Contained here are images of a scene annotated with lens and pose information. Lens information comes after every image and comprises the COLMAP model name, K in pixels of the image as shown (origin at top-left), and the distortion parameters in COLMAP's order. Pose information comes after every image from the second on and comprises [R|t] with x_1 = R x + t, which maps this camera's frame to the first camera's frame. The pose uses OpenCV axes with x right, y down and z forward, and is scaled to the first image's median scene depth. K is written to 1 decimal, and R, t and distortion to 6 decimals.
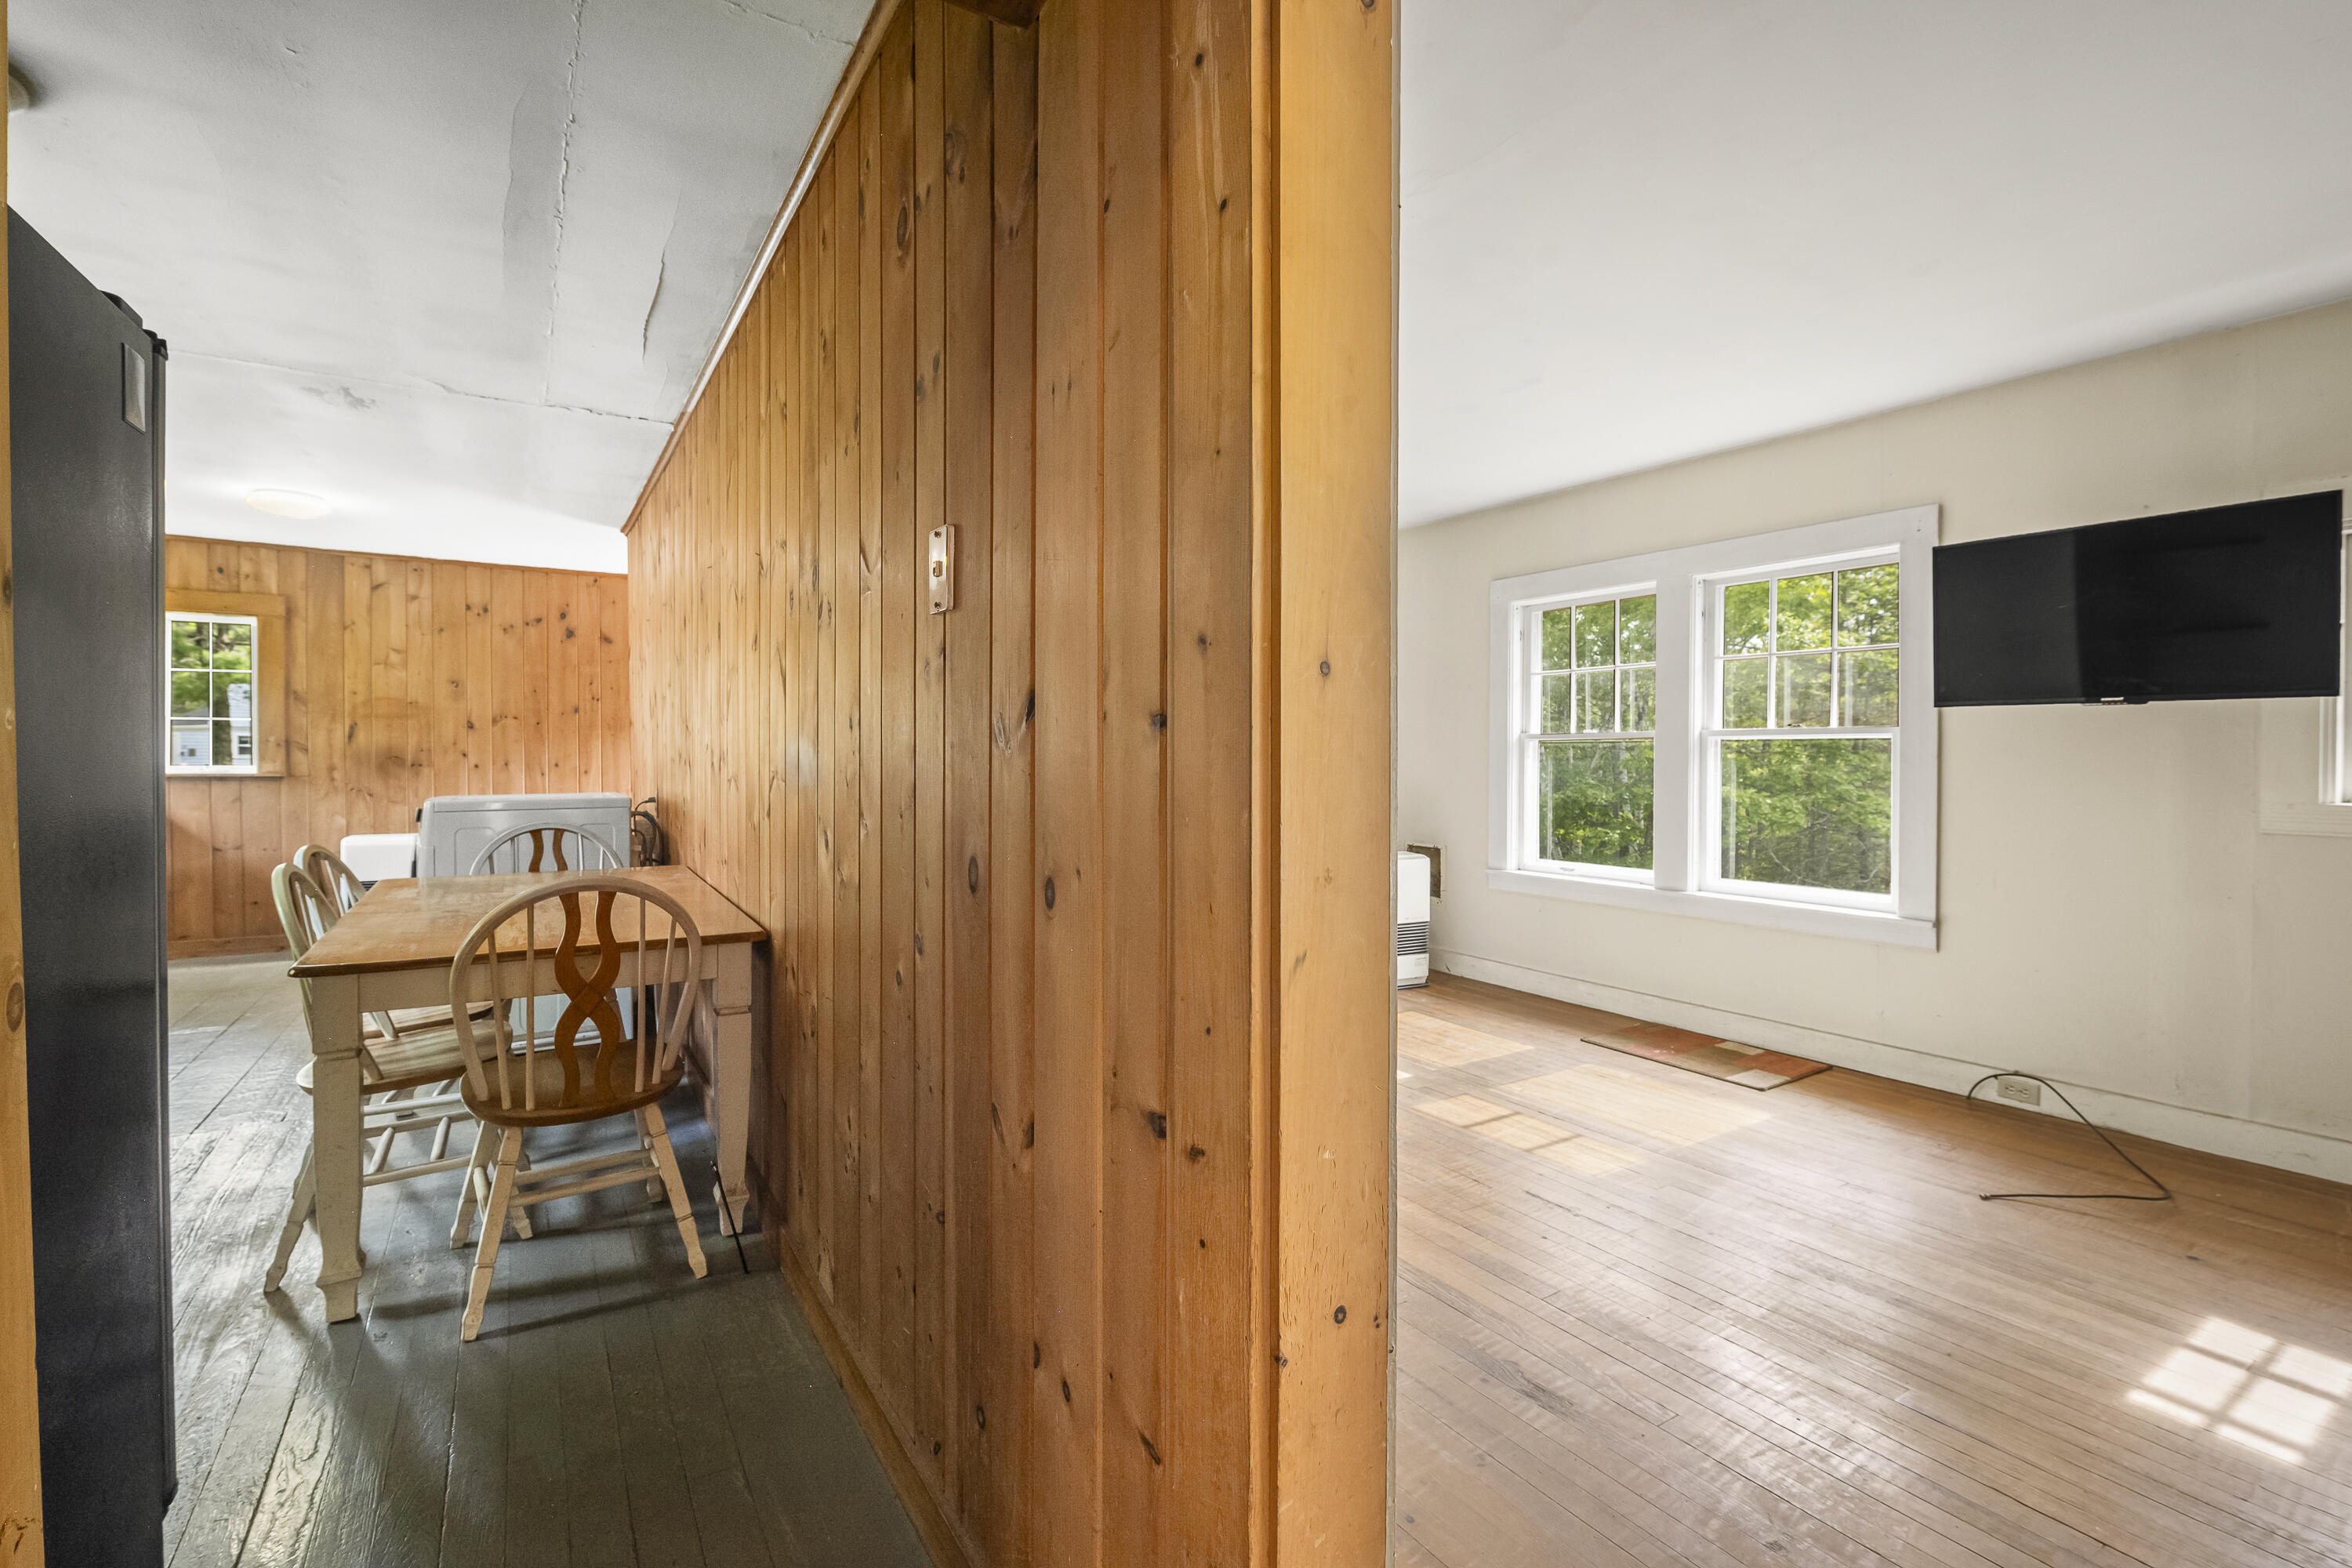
lens RADIAL K [[1050.8, 0, 1146.8], [0, 1050.8, 767.5], [0, 0, 1]] dist [0.016809, -0.007298]
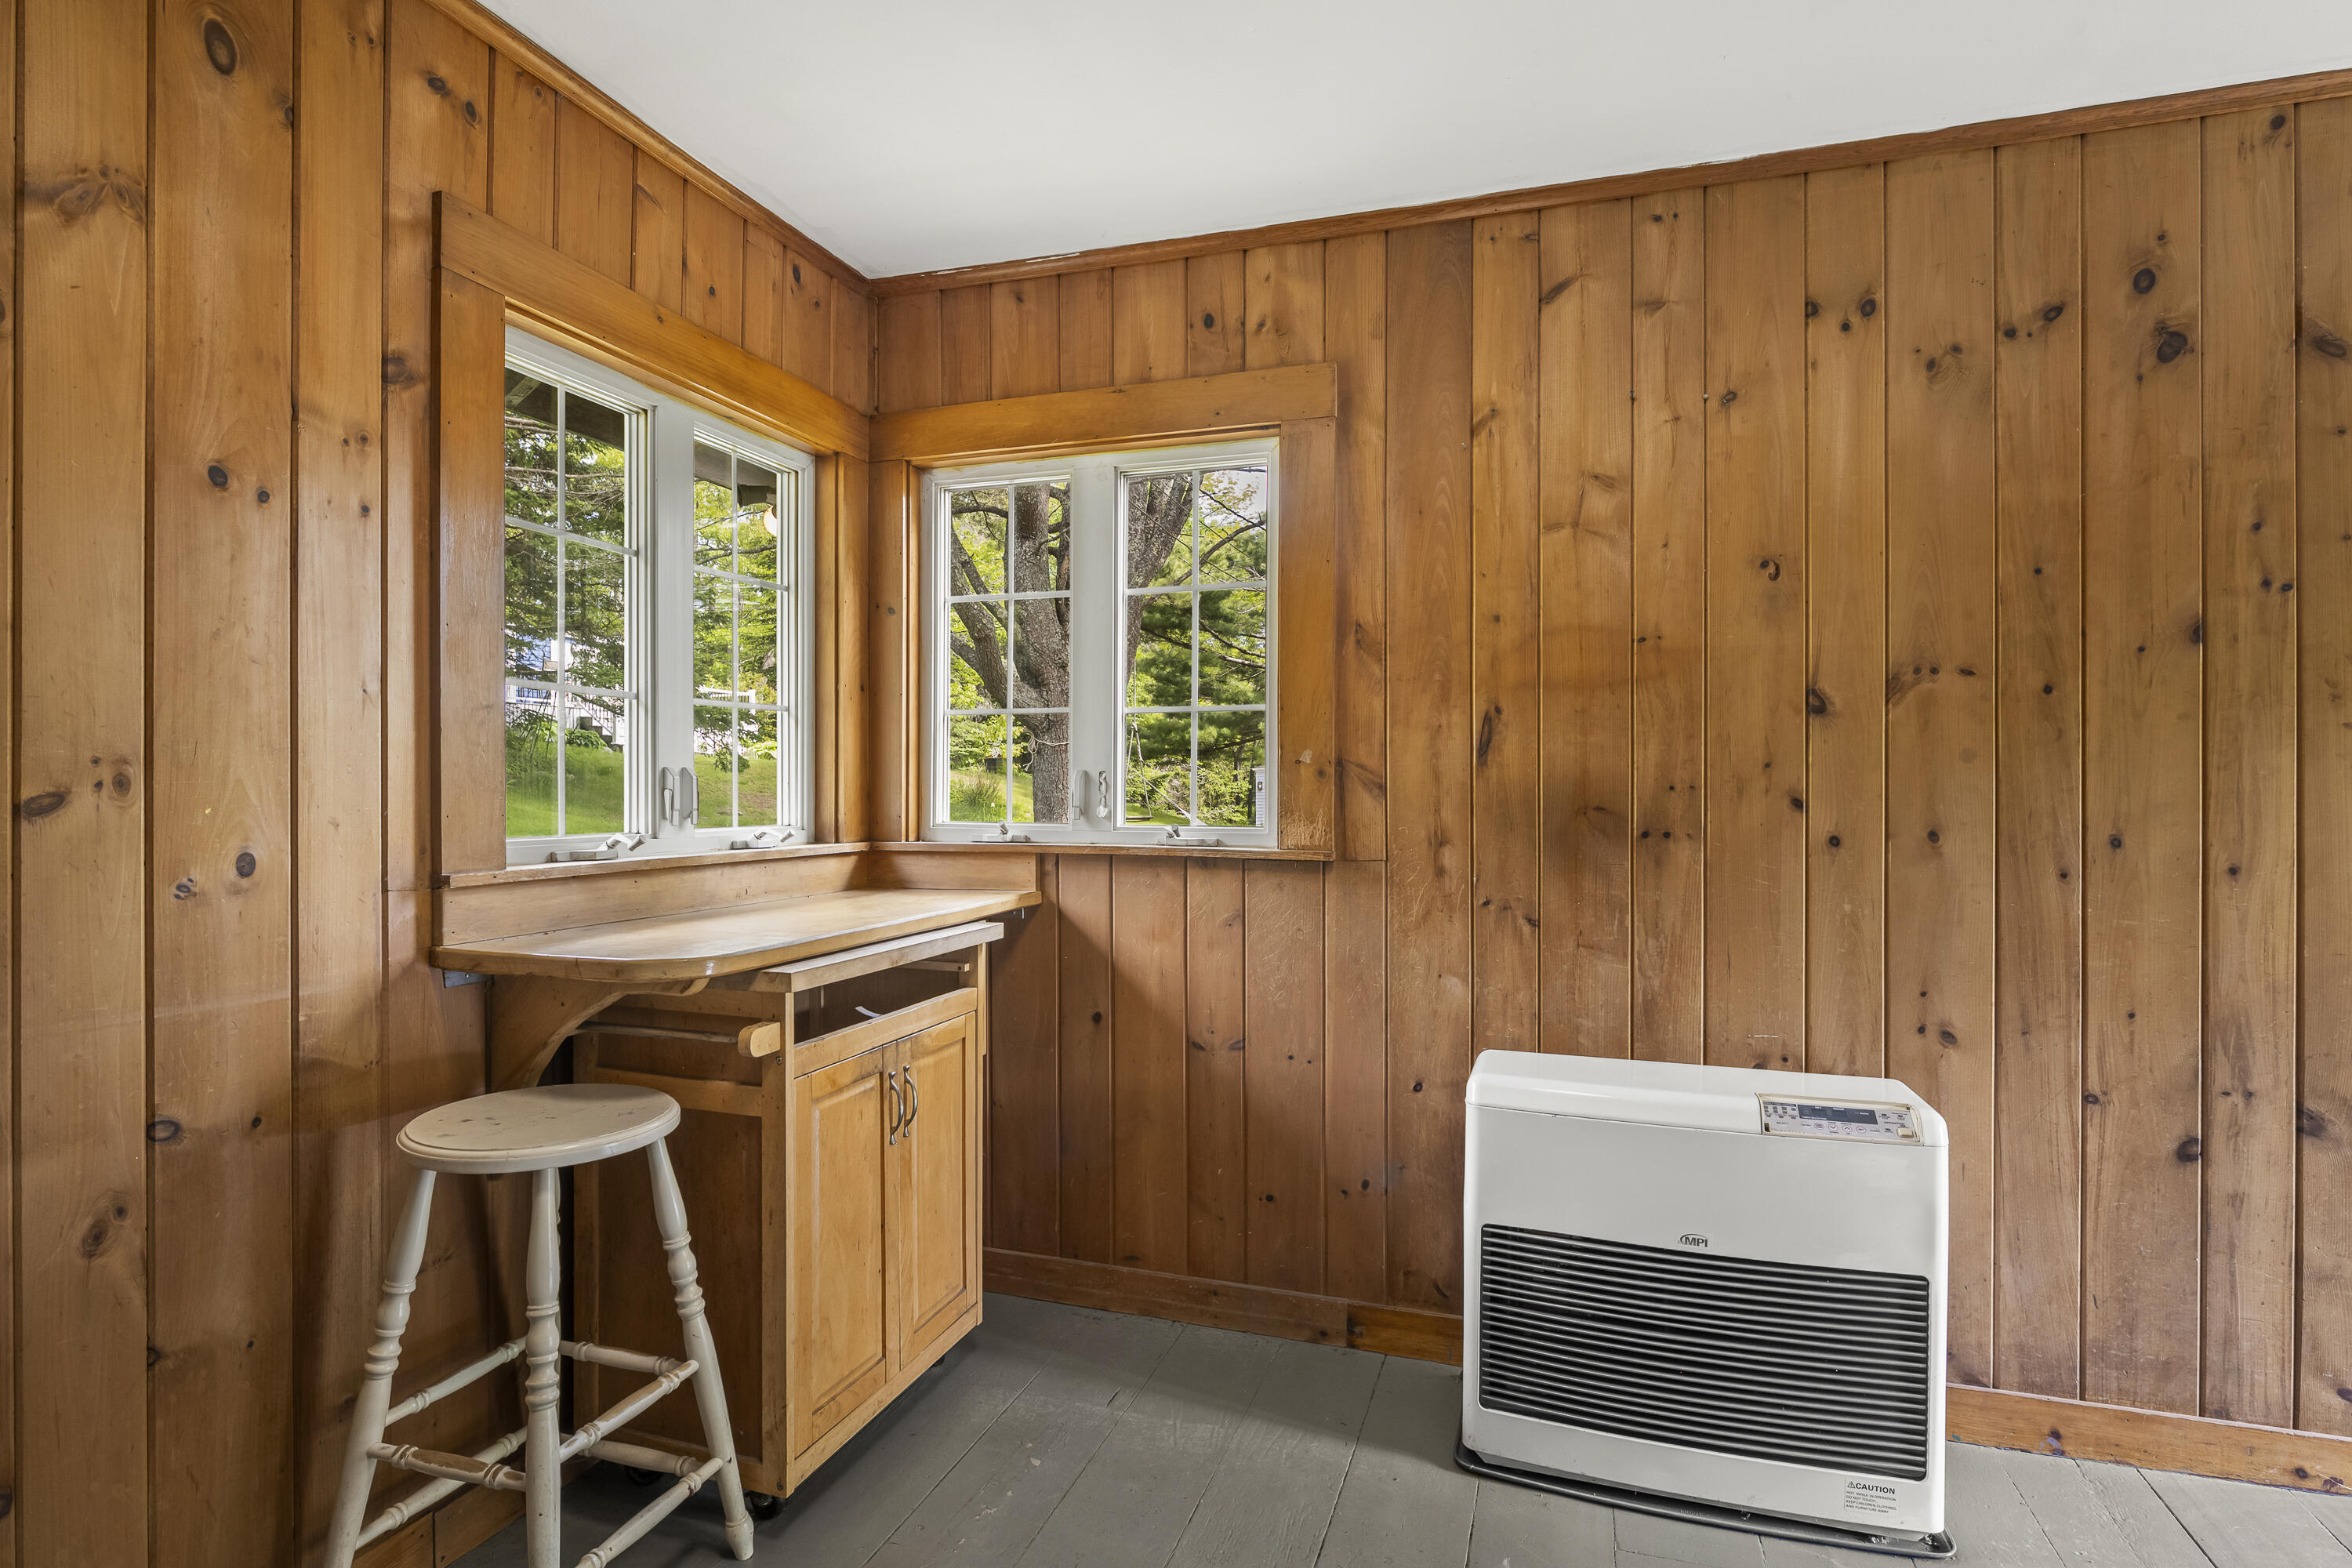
lens RADIAL K [[1198.7, 0, 1158.5], [0, 1198.7, 788.2], [0, 0, 1]] dist [0.000875, 0.003120]
pose [[0.645245, -0.002699, -0.763971, -0.537117], [-0.010125, 0.999876, -0.012084, -0.010676], [0.763908, 0.015533, 0.645138, 0.686585]]
